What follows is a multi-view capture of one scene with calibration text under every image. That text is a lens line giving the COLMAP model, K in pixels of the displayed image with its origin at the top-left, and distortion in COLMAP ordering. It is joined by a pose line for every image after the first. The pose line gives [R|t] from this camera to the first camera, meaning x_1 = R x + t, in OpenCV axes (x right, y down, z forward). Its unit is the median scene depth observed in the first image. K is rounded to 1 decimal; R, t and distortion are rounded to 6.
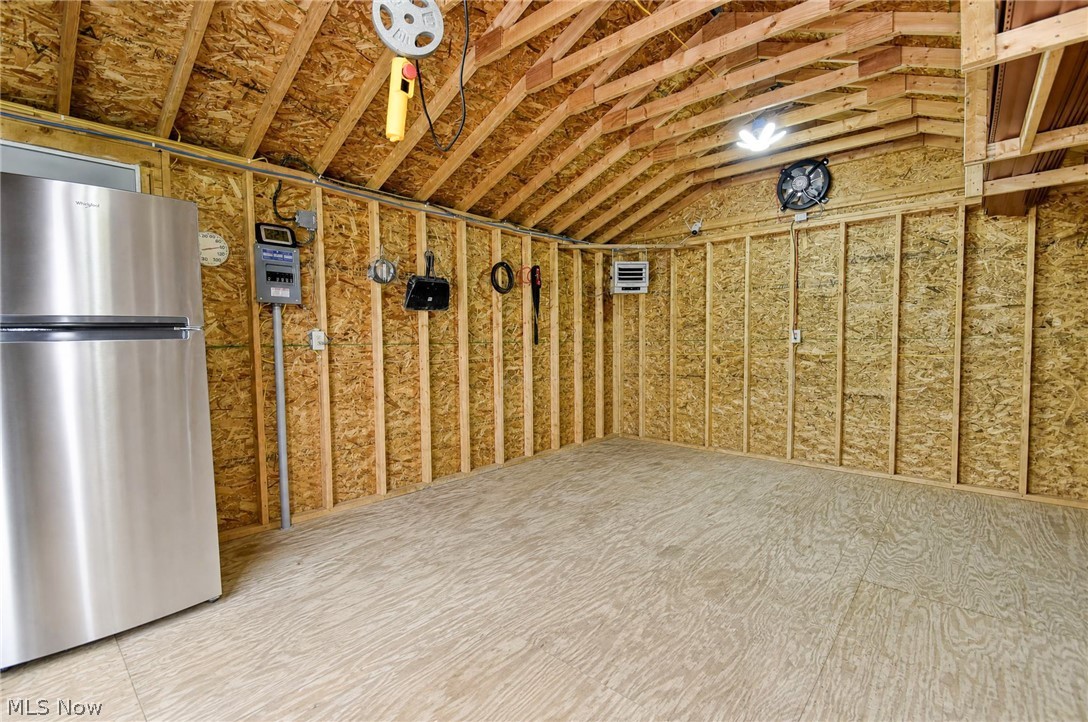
lens RADIAL K [[478.9, 0, 545.7], [0, 478.9, 365.5], [0, 0, 1]] dist [0.001134, 0.000009]
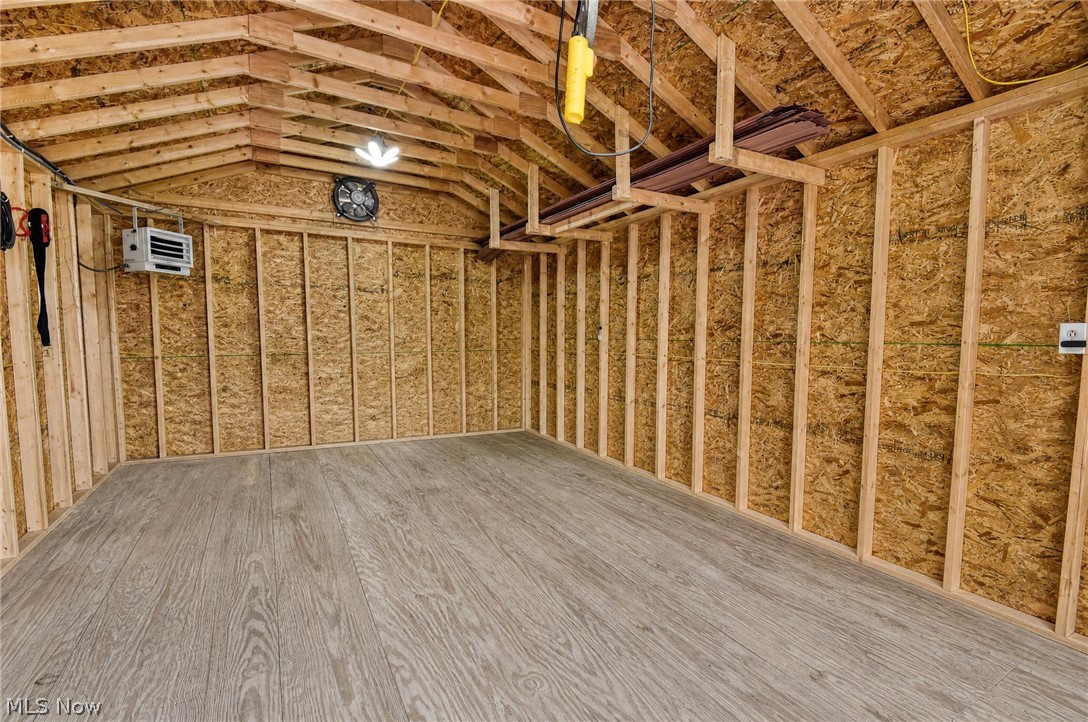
lens RADIAL K [[478.9, 0, 545.7], [0, 478.9, 365.5], [0, 0, 1]] dist [0.001134, 0.000009]
pose [[0.311146, -0.048240, 0.949137, -0.388013], [0.044808, 0.998345, 0.036052, -0.010359], [-0.949305, 0.031311, 0.312792, 0.237690]]
